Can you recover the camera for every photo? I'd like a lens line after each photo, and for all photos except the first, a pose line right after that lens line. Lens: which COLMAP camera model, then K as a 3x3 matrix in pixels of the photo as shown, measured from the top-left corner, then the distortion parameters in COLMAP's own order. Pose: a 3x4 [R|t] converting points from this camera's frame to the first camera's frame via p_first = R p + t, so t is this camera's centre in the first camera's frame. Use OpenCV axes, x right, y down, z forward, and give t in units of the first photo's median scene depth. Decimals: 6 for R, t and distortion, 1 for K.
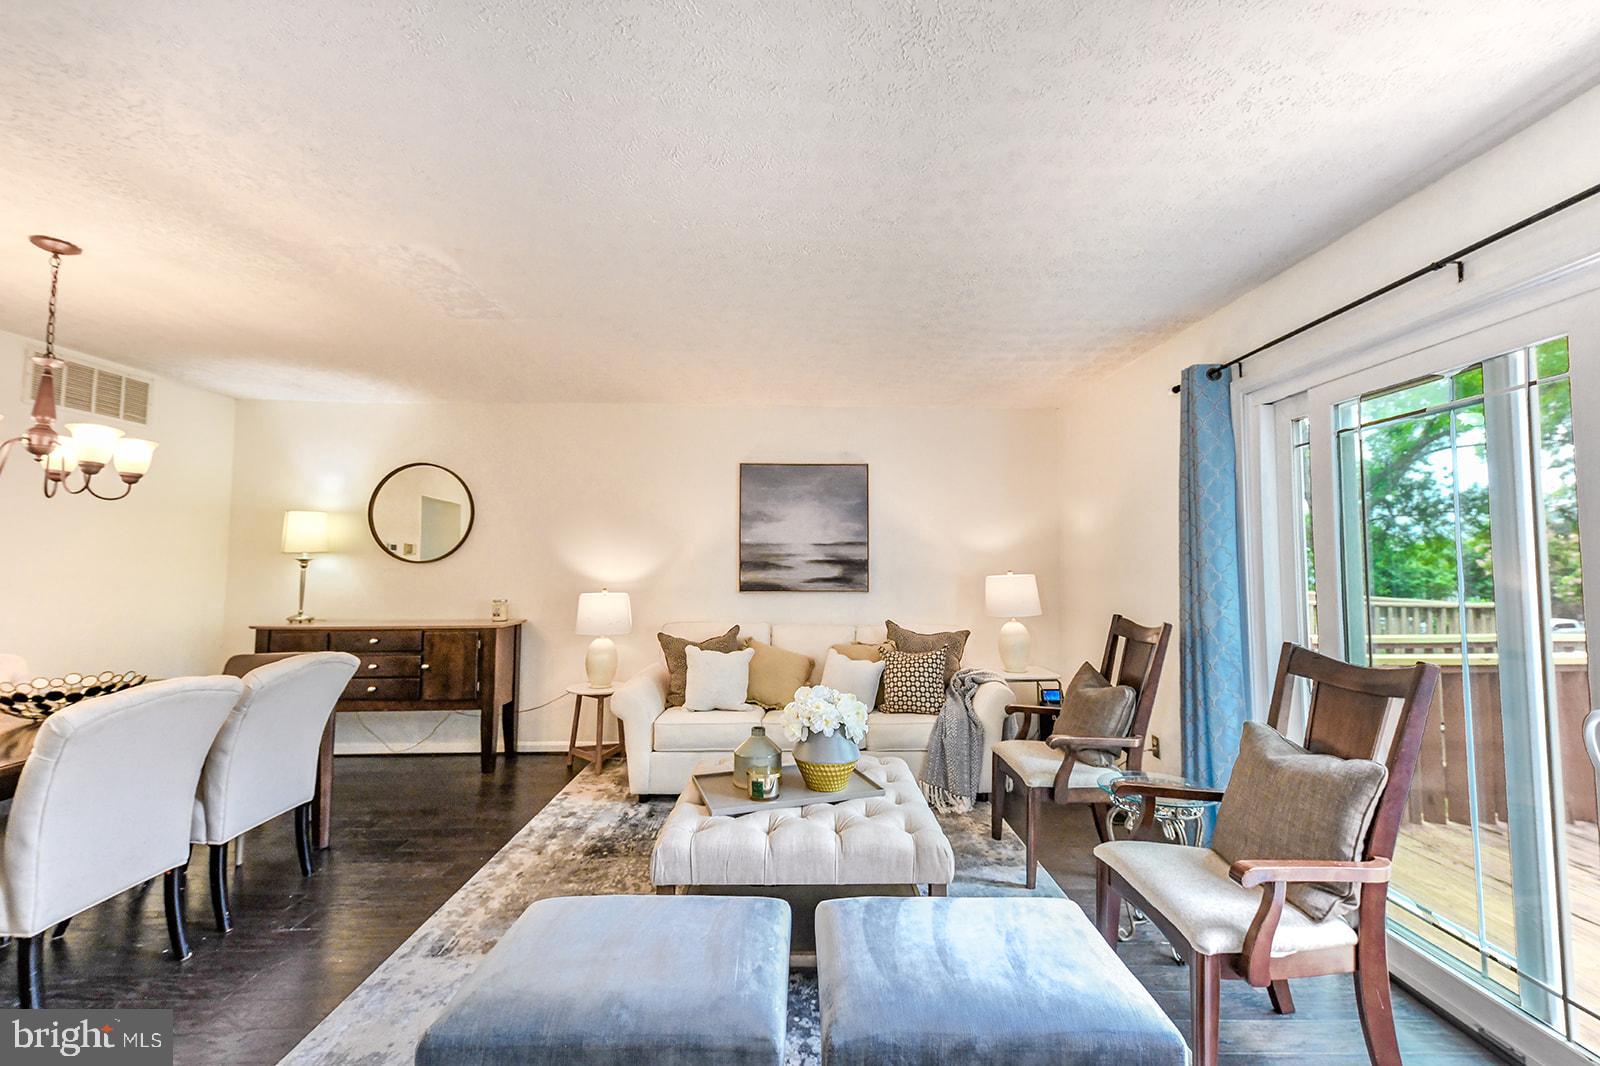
lens RADIAL K [[659.7, 0, 821.0], [0, 659.7, 524.1], [0, 0, 1]] dist [0.000579, 0.000070]
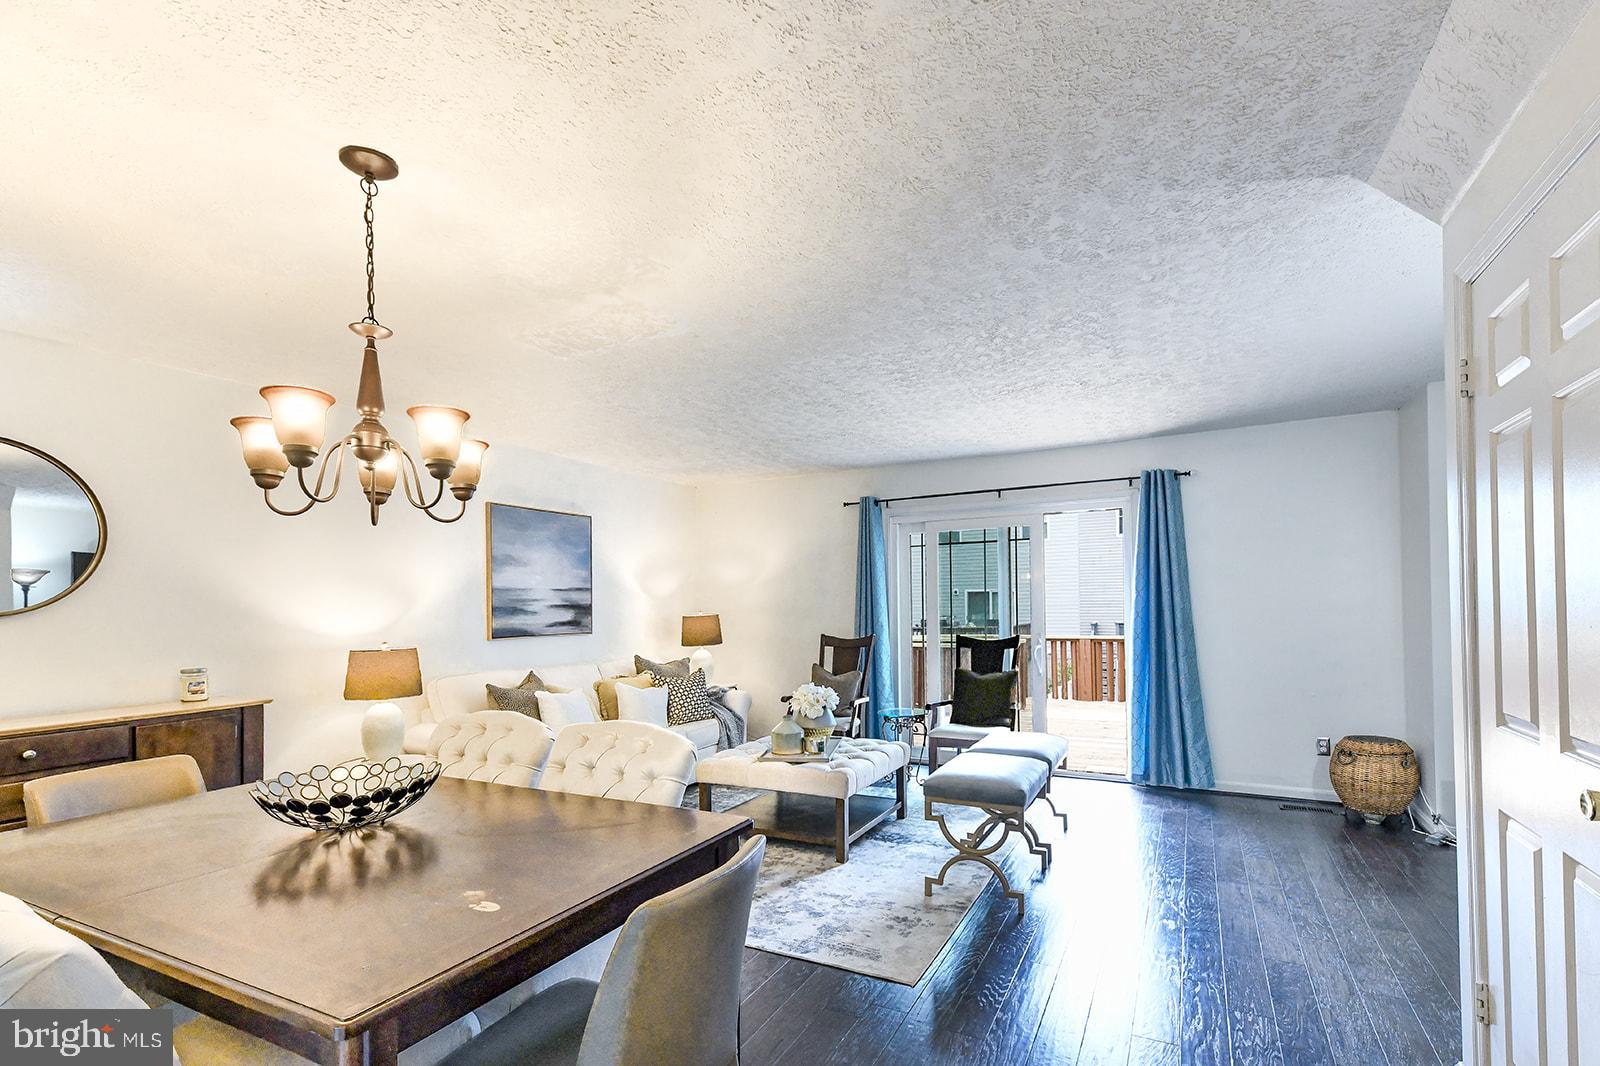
lens RADIAL K [[659.7, 0, 879.7], [0, 659.7, 599.8], [0, 0, 1]] dist [0.000579, 0.000070]
pose [[0.446602, -0.004700, 0.894720, -0.781180], [-0.037963, 0.998986, 0.024197, 0.002610], [-0.893927, -0.044772, 0.445971, 0.095673]]
